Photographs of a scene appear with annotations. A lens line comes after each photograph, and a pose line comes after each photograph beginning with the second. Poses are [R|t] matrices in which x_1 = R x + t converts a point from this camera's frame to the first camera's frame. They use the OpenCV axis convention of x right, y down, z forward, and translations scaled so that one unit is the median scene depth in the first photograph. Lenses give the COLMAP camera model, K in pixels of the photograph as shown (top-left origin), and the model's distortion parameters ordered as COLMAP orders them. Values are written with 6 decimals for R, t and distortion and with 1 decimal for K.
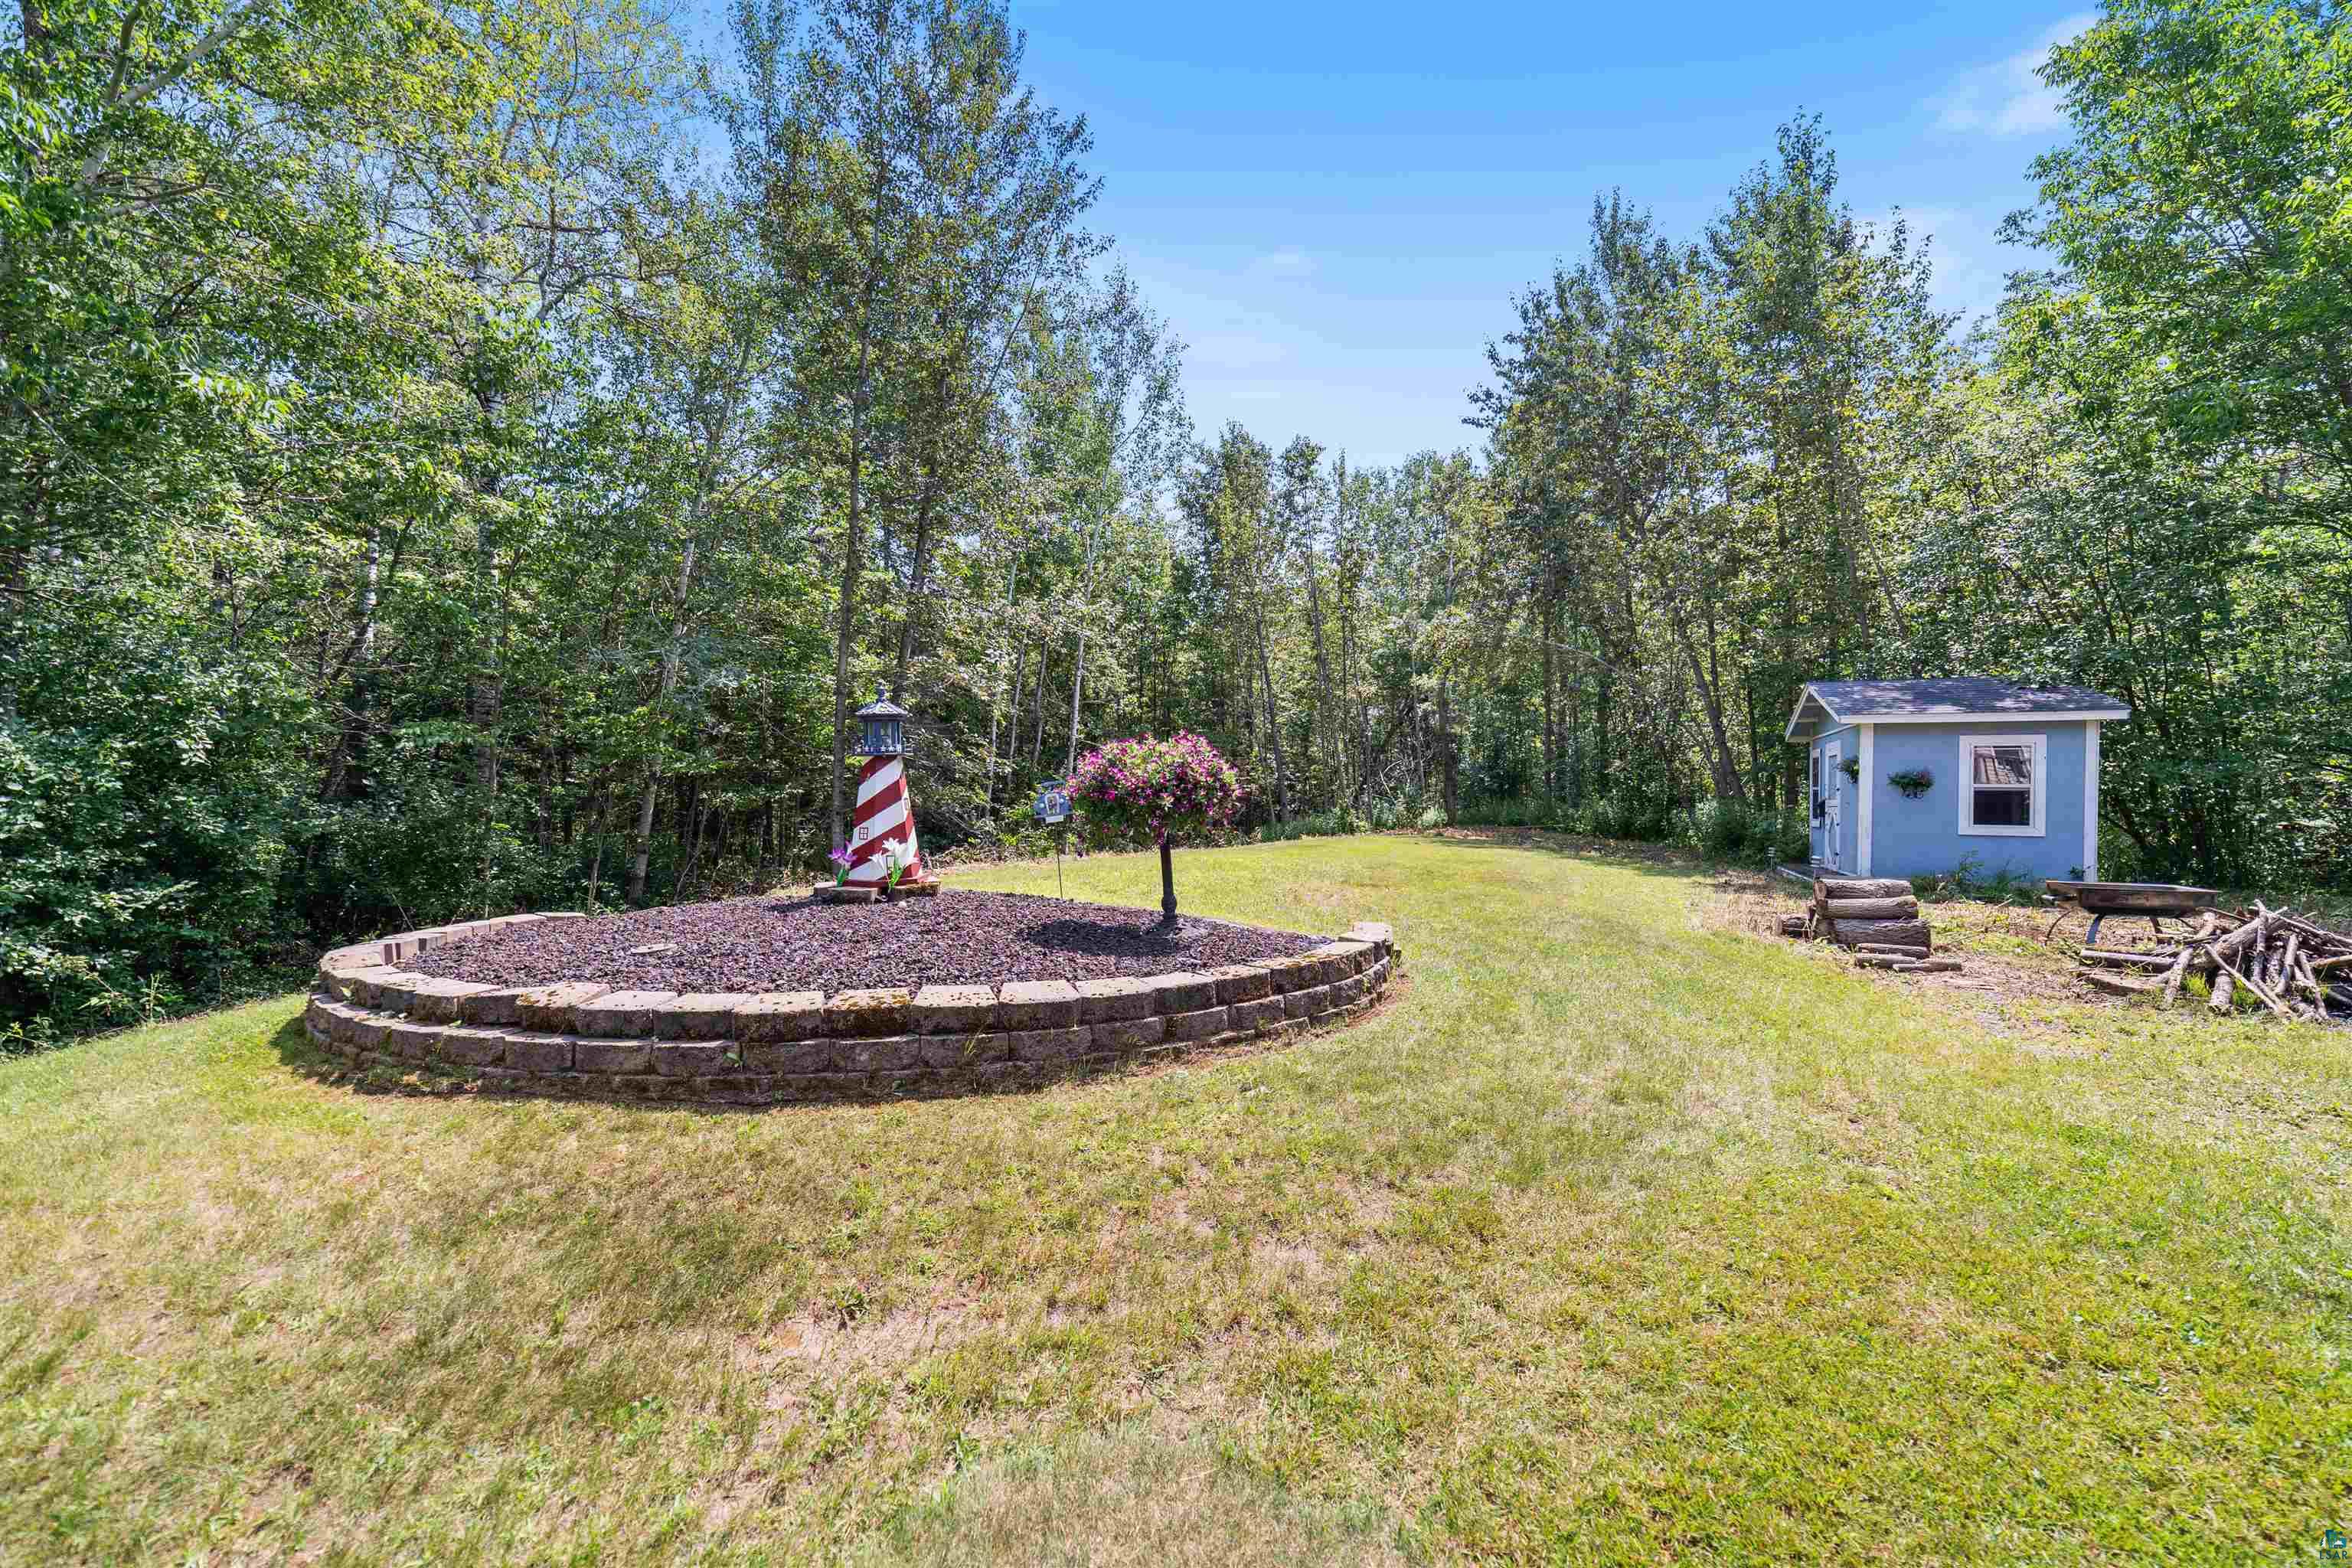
lens RADIAL K [[937.0, 0, 1176.0], [0, 937.0, 784.0], [0, 0, 1]] dist [-0.024150, 0.007865]
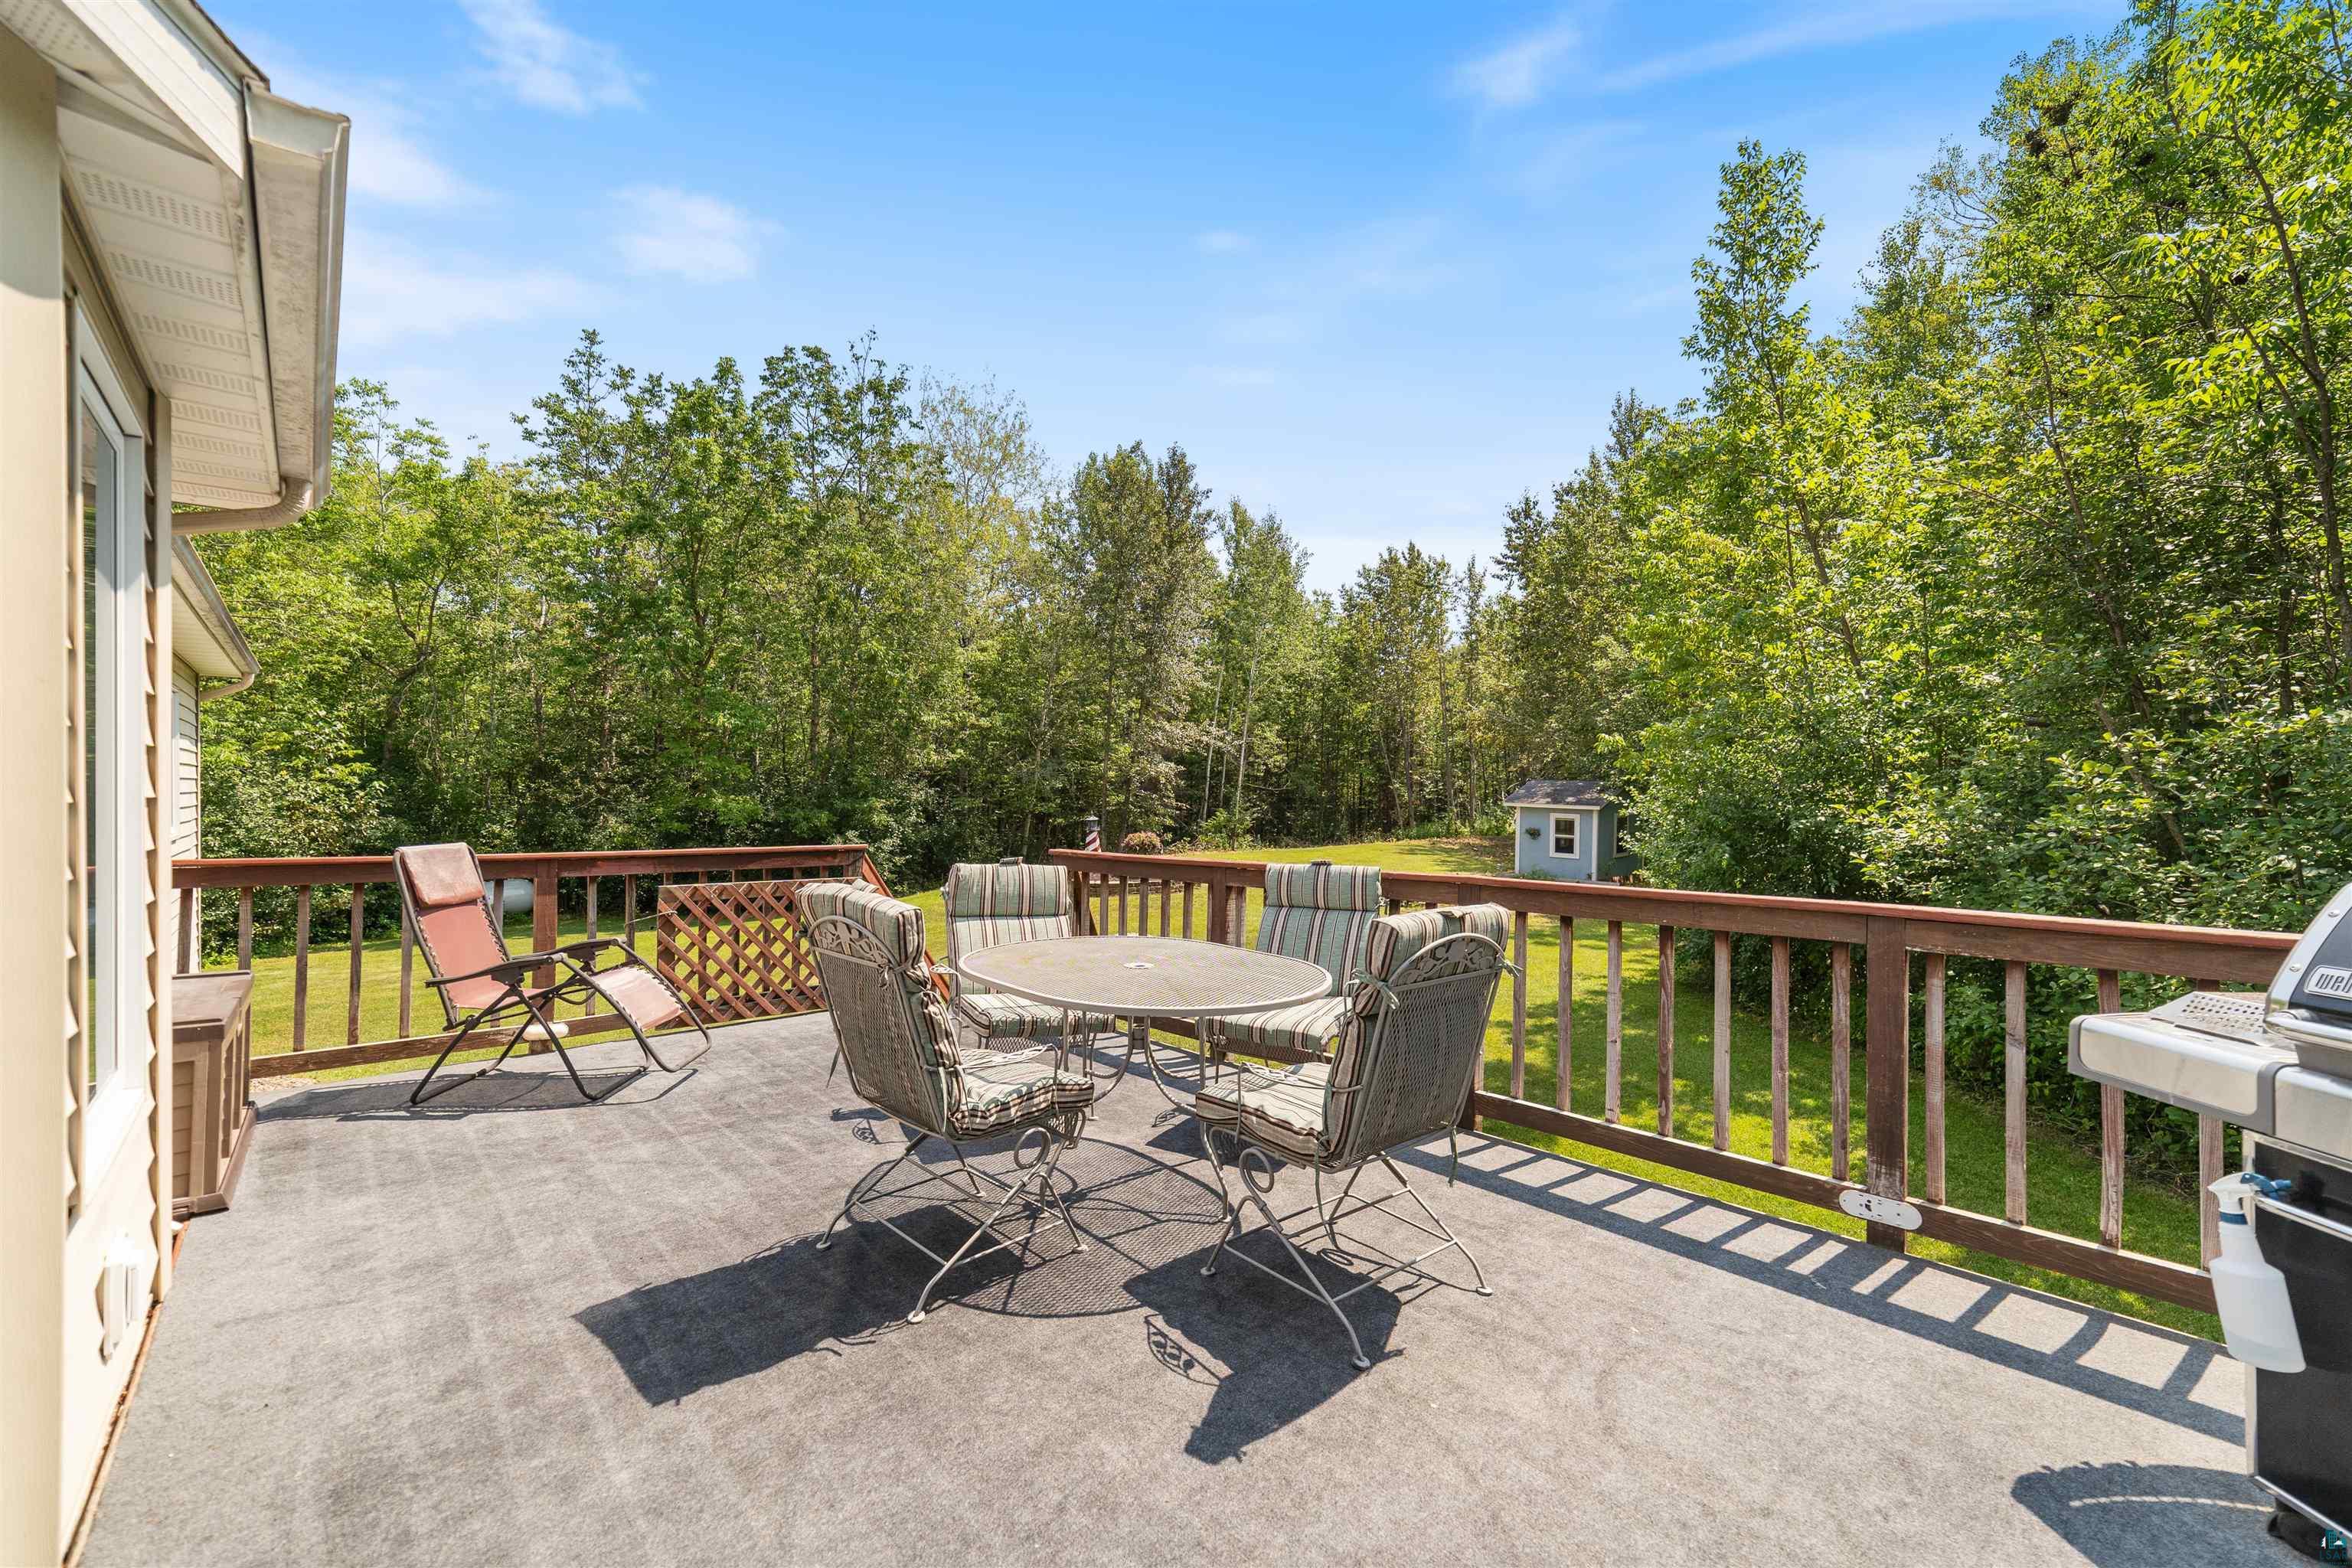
lens RADIAL K [[937.0, 0, 1176.0], [0, 937.0, 784.0], [0, 0, 1]] dist [-0.024150, 0.007865]
pose [[0.946025, 0.007264, -0.324011, 0.722927], [-0.002313, 0.999875, 0.015662, -0.158166], [0.324084, -0.014067, 0.945924, -1.466567]]
